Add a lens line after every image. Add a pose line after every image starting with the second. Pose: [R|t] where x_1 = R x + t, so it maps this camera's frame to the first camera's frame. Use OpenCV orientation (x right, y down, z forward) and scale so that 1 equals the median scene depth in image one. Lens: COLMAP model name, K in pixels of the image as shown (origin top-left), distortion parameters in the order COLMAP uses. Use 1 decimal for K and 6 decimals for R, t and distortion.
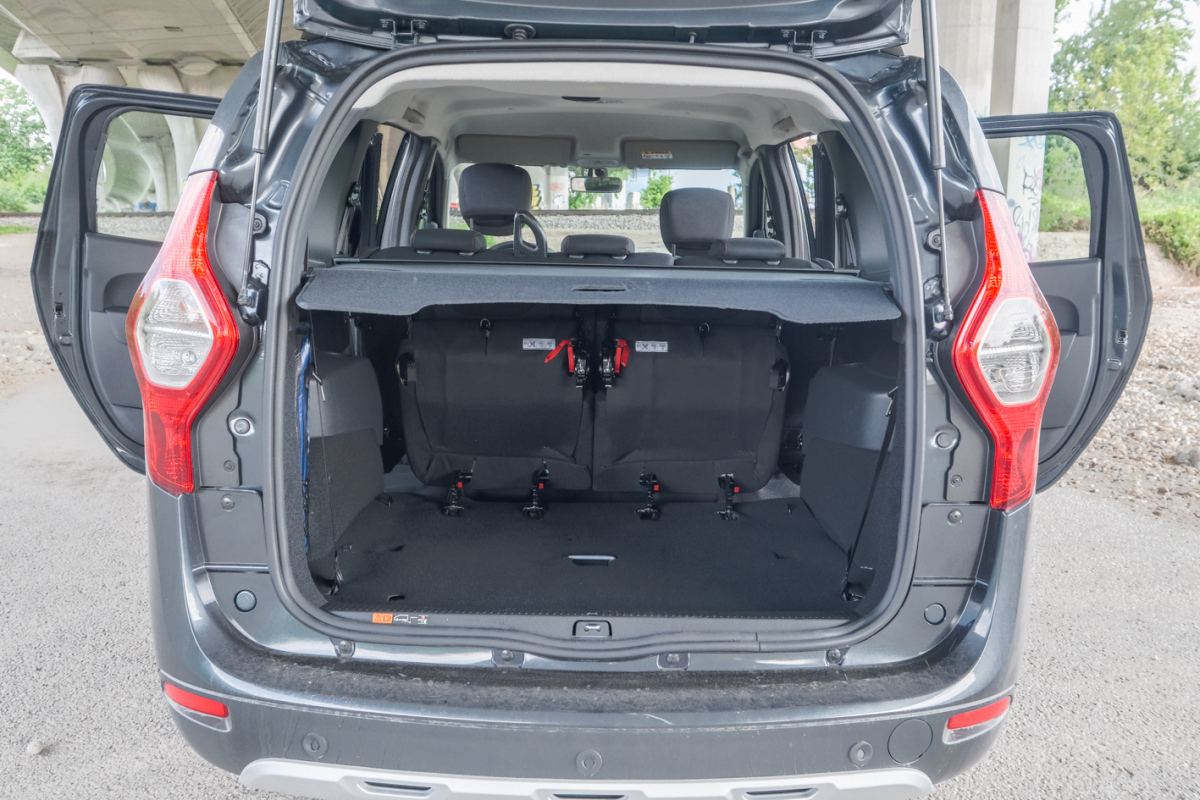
lens RADIAL K [[1028.9, 0, 601.5], [0, 1028.9, 388.1], [0, 0, 1]] dist [0.031258, -0.025475]
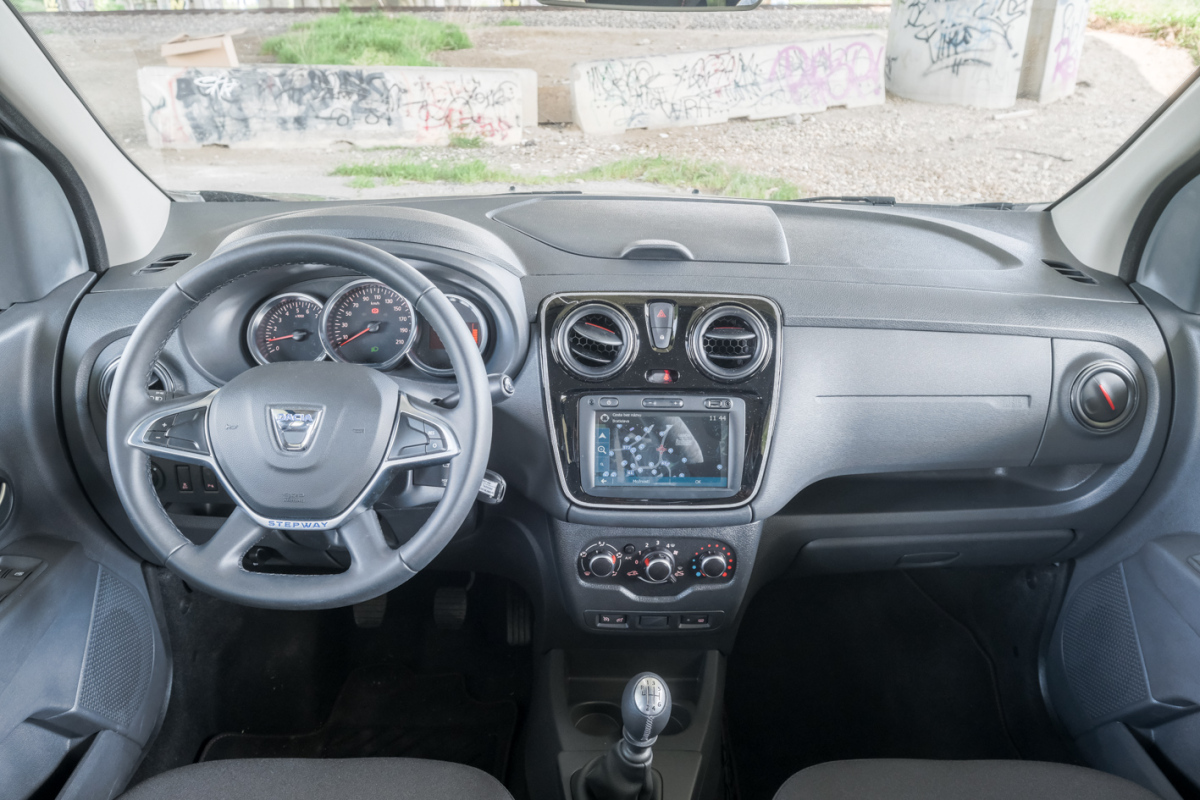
lens RADIAL K [[869.7, 0, 601.4], [0, 869.7, 391.8], [0, 0, 1]] dist [-0.008212, 0.000810]
pose [[0.999712, -0.012146, 0.020715, -0.038988], [0.006606, 0.968473, 0.249032, -0.322336], [-0.023087, -0.248824, 0.968274, 1.638762]]
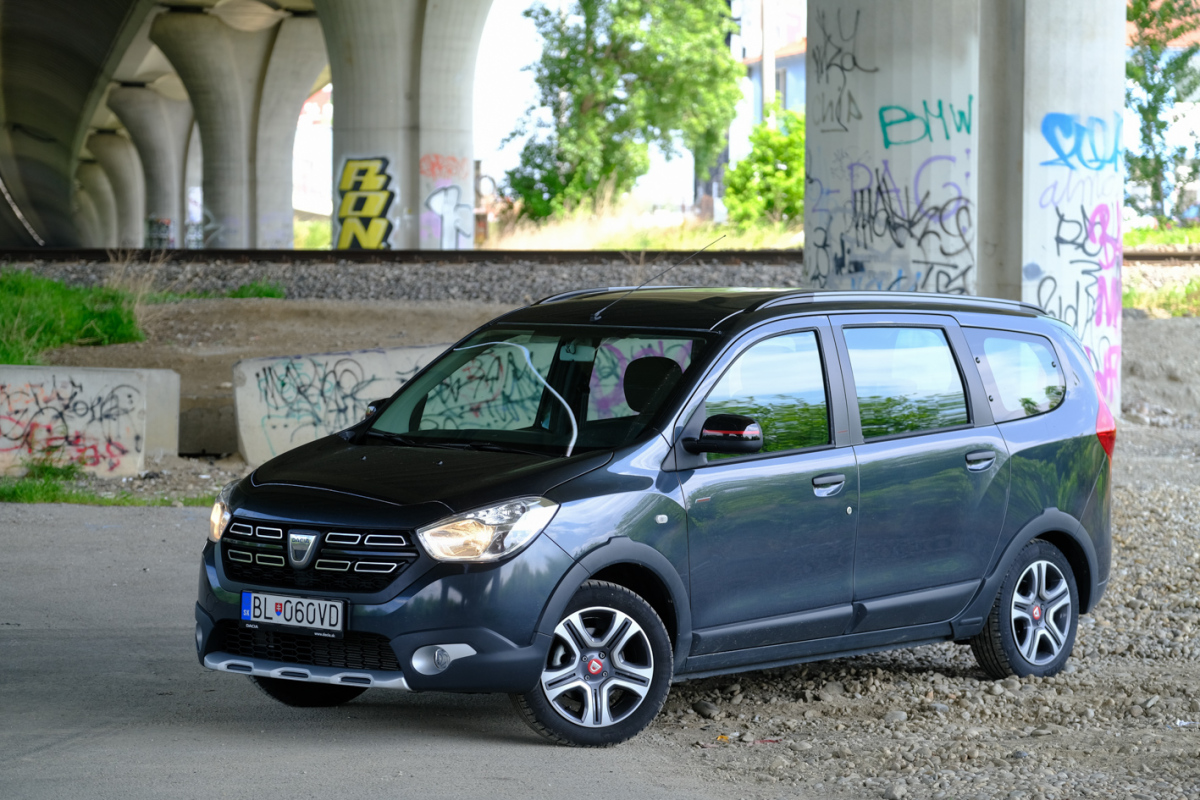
lens RADIAL K [[3699.5, 0, 612.1], [0, 3699.5, 394.5], [0, 0, 1]] dist [0.189038, 0.000000]
pose [[0.999076, 0.004498, -0.042751, 1.843390], [-0.009417, 0.993257, -0.115550, 0.744637], [0.041943, 0.115846, 0.992381, -6.273453]]
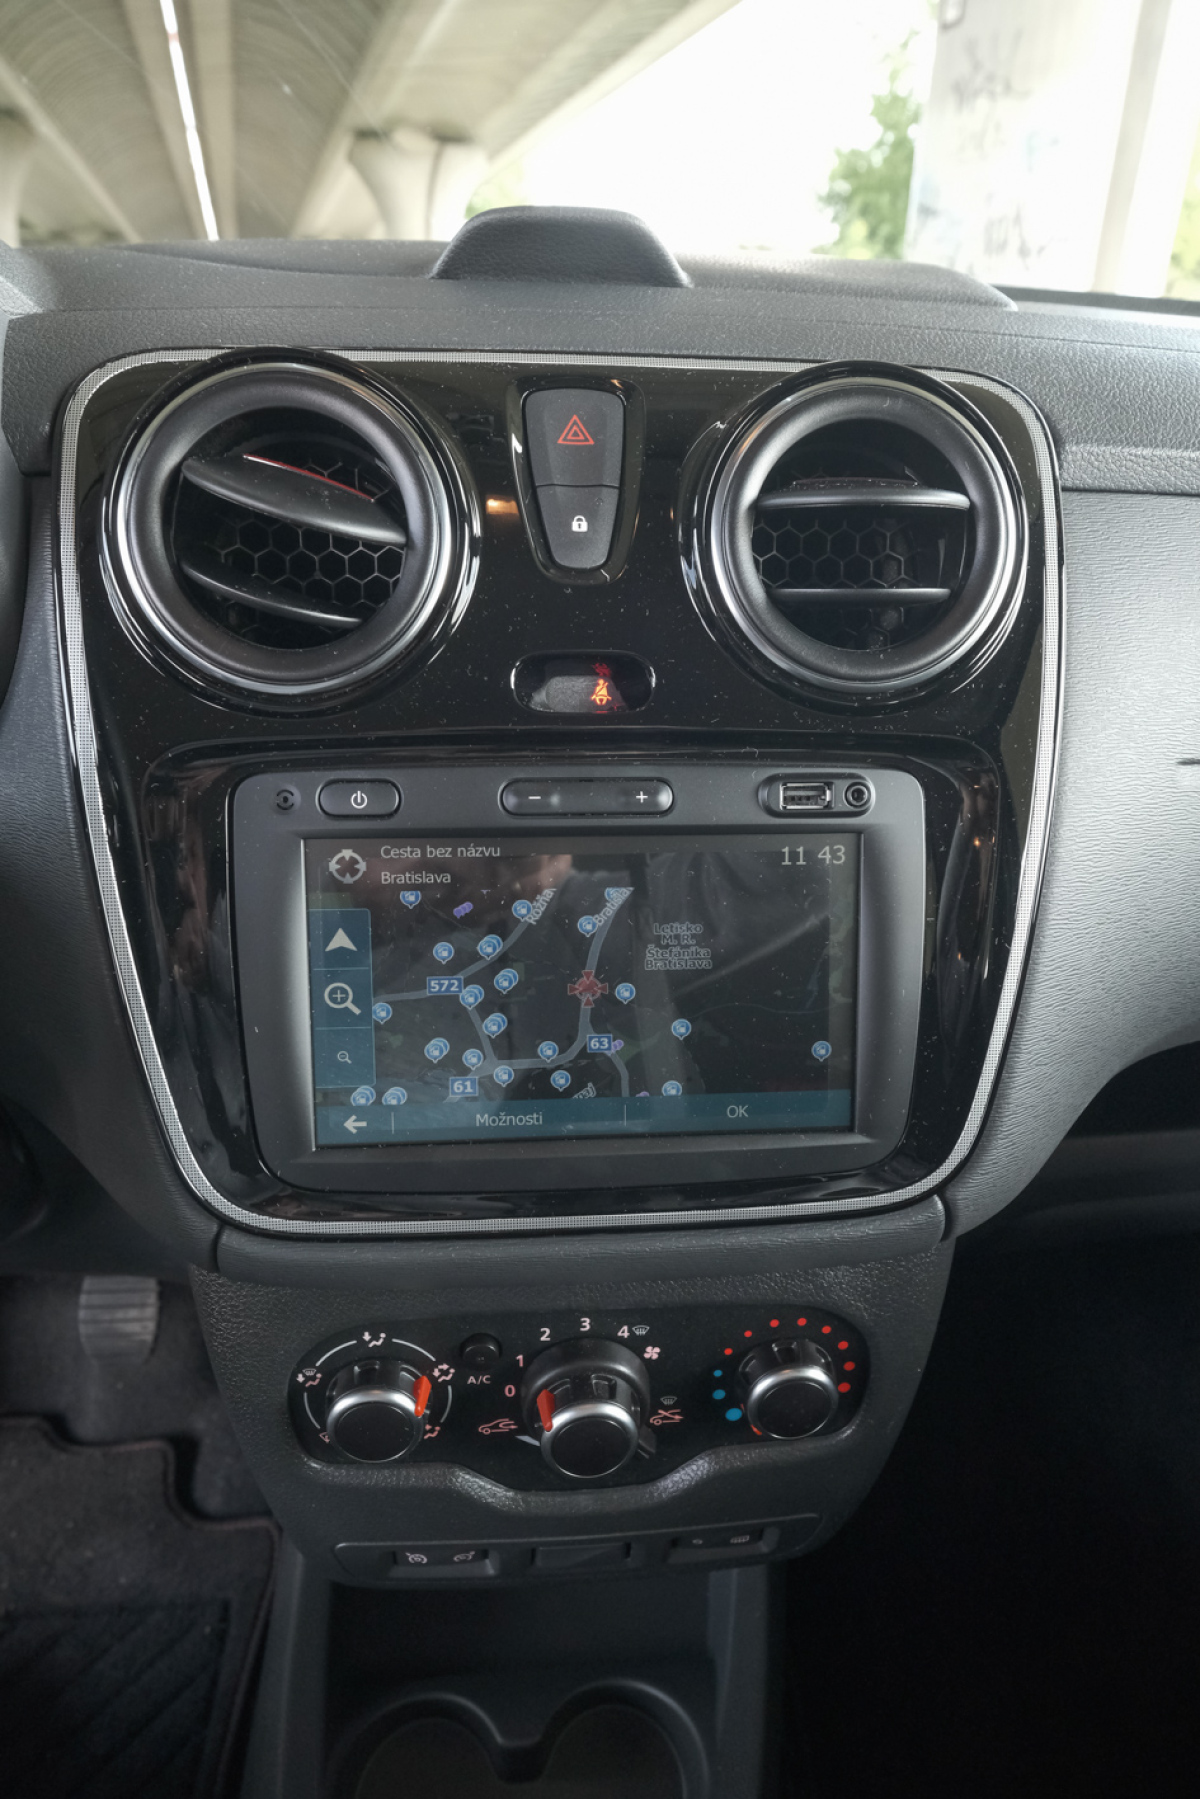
lens RADIAL K [[1050.8, 0, 590.5], [0, 1050.8, 899.3], [0, 0, 1]] dist [-0.001261, -0.002599]
pose [[0.996942, -0.040593, 0.066772, -0.004996], [0.017498, 0.948755, 0.315528, -0.228110], [-0.076159, -0.313395, 0.946564, 1.963829]]
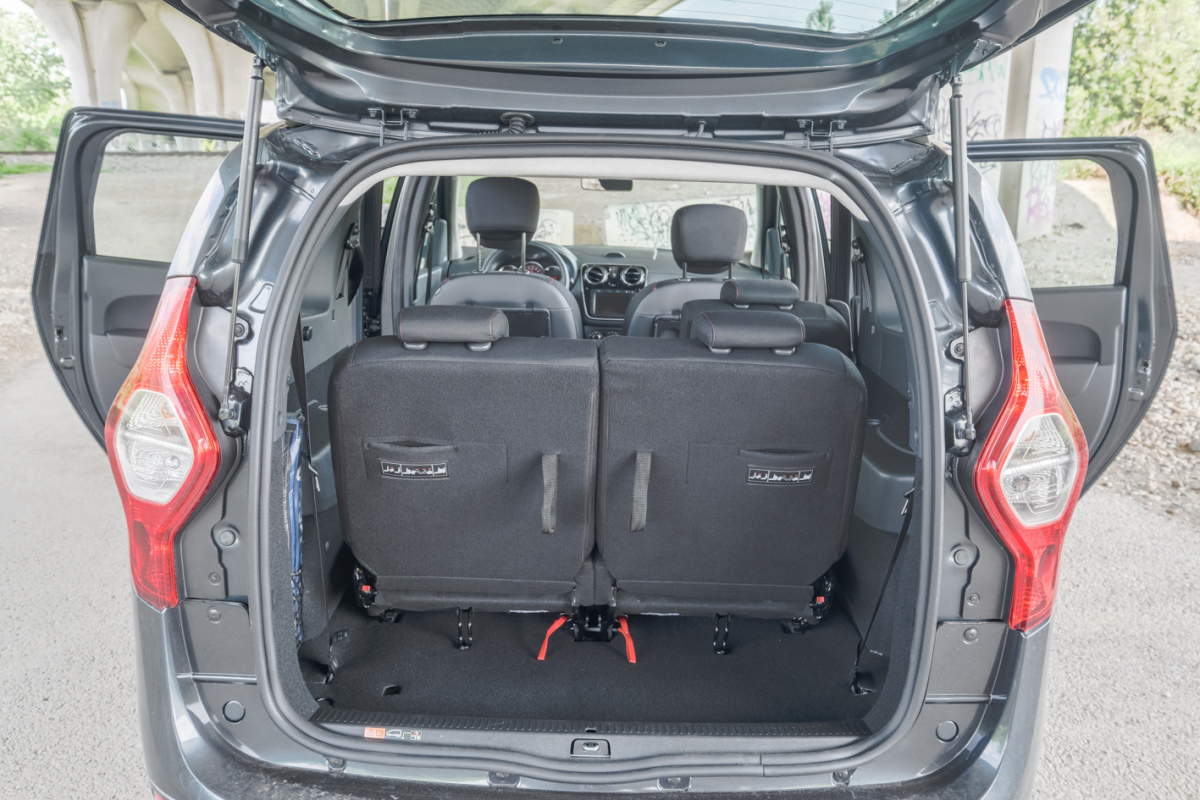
lens RADIAL K [[1011.3, 0, 599.4], [0, 1011.3, 380.0], [0, 0, 1]] dist [0.022670, -0.012842]
pose [[0.999837, 0.007420, -0.016475, 0.010602], [-0.006418, 0.998171, 0.060104, -0.142371], [0.016891, -0.059989, 0.998056, 0.061164]]
